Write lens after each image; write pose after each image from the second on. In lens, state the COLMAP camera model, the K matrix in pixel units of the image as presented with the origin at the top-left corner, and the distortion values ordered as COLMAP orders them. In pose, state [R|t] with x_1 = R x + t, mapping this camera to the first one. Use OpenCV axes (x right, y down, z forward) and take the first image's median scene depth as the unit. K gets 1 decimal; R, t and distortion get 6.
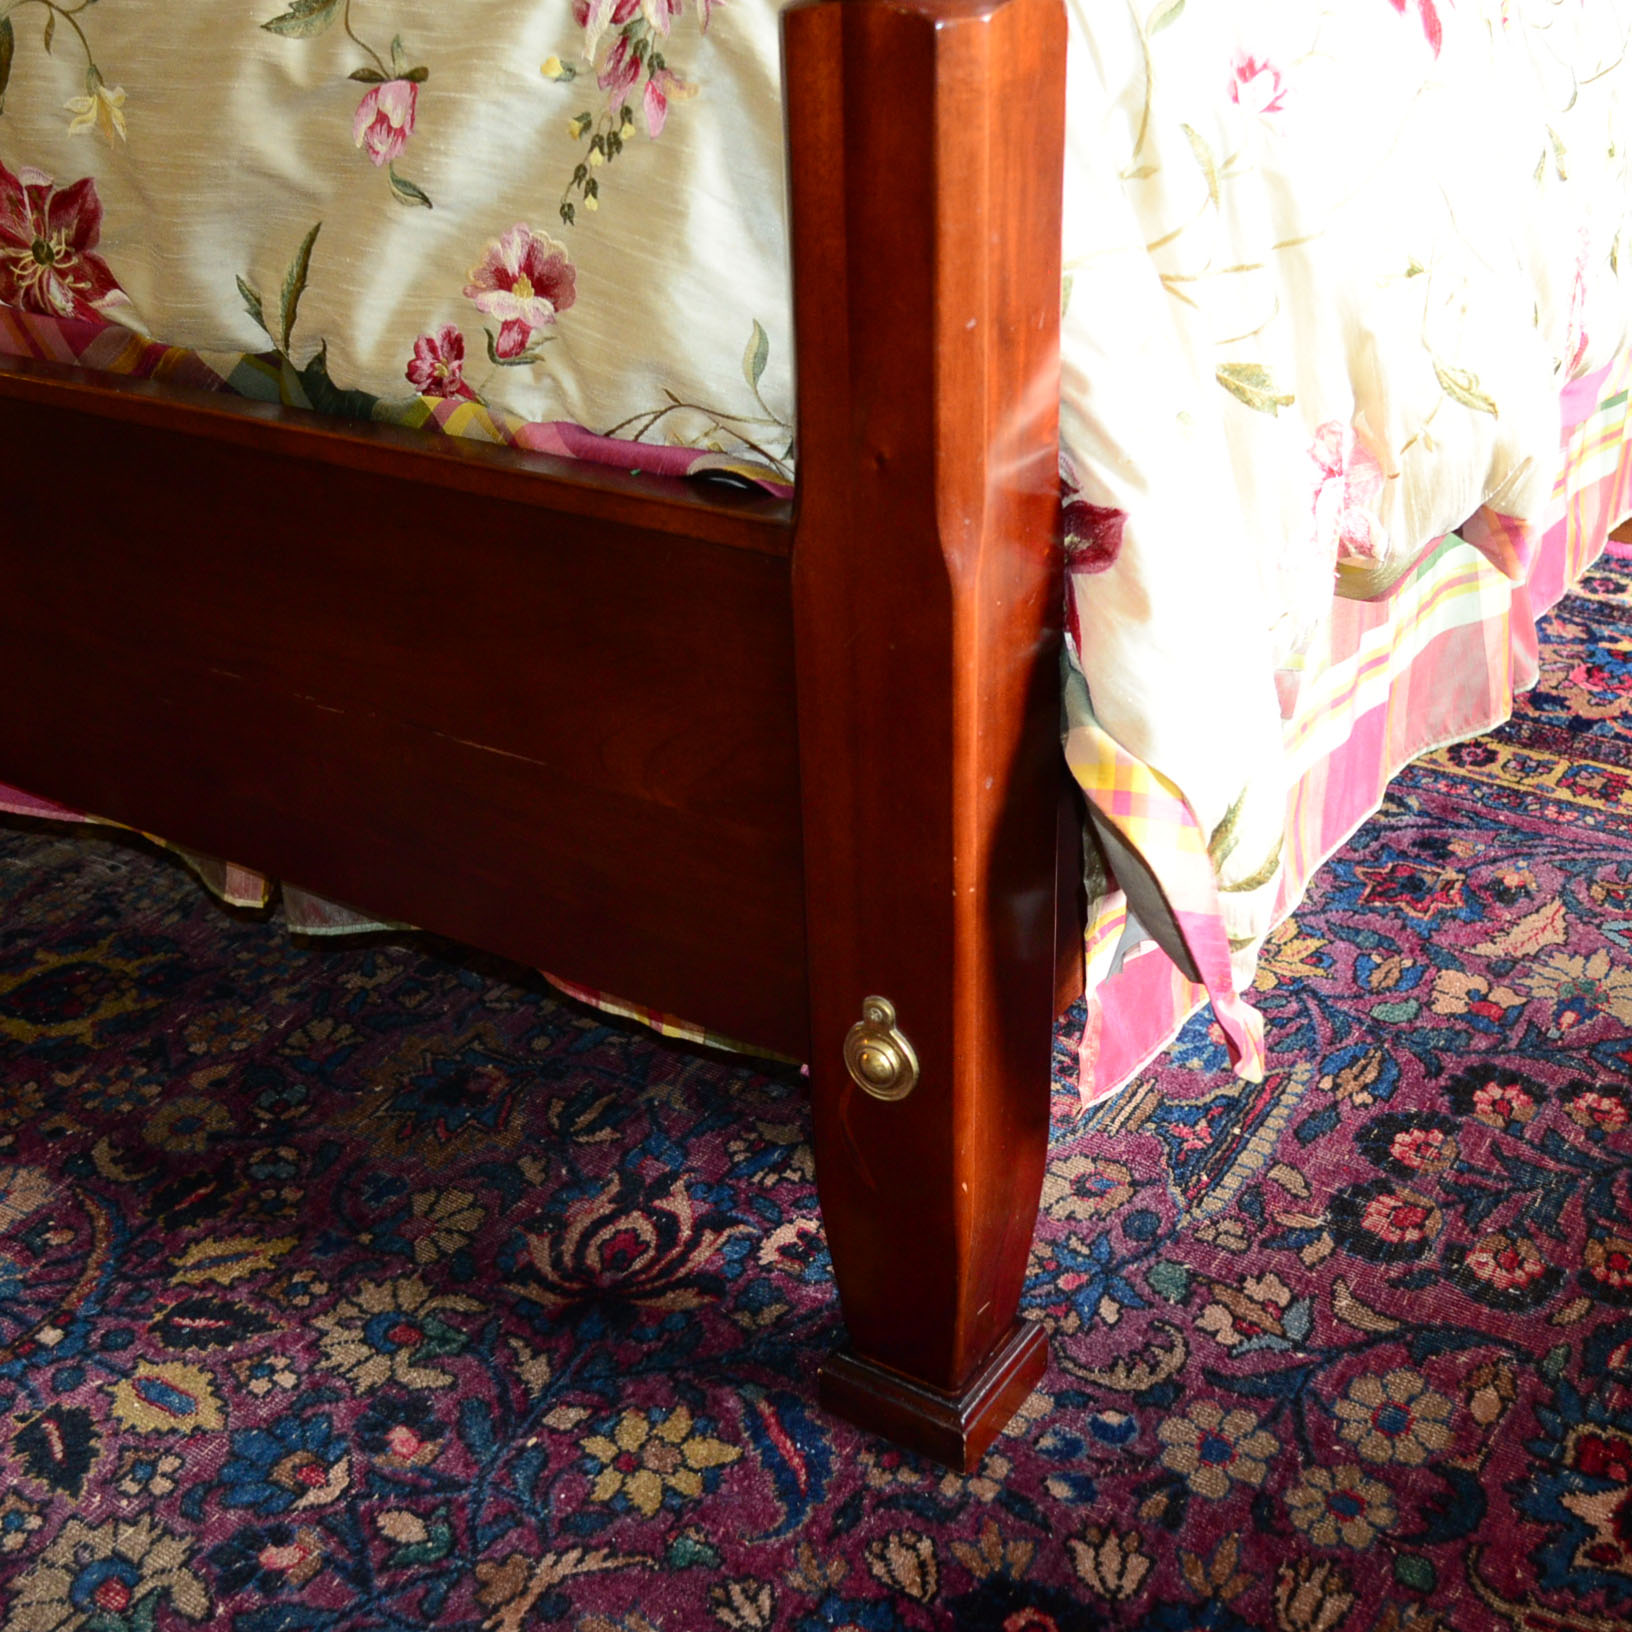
lens RADIAL K [[2058.5, 0, 818.8], [0, 2058.5, 826.4], [0, 0, 1]] dist [-0.022220, 0.000000]
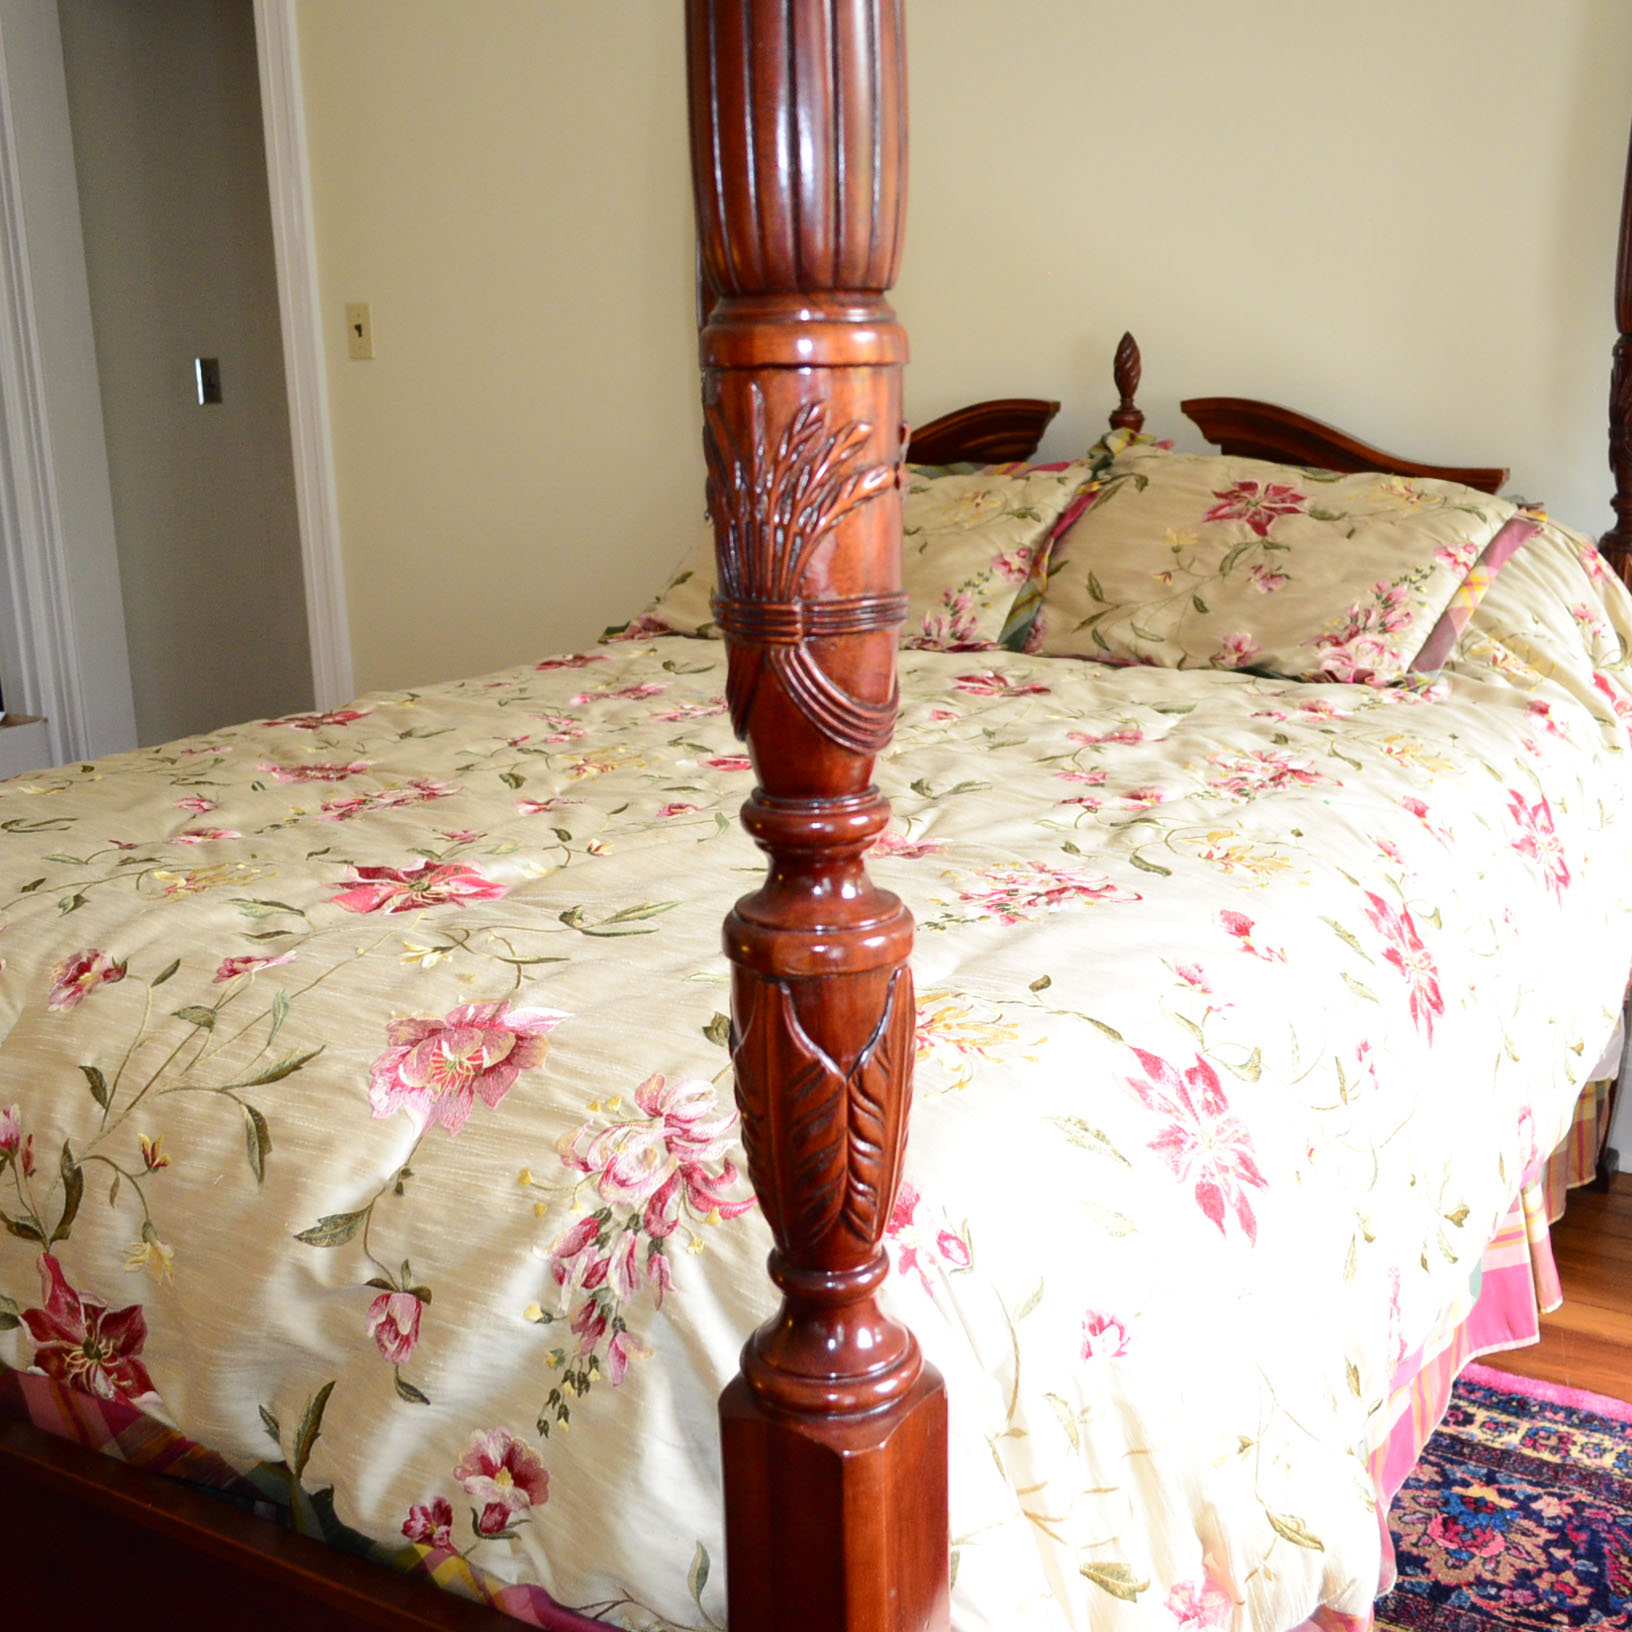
lens RADIAL K [[1915.9, 0, 818.0], [0, 1915.9, 824.0], [0, 0, 1]] dist [-0.018560, 0.000000]
pose [[0.999506, -0.002434, 0.031335, 0.004476], [0.010558, 0.965064, -0.261803, -0.331051], [-0.029603, 0.262004, 0.964613, -0.173945]]
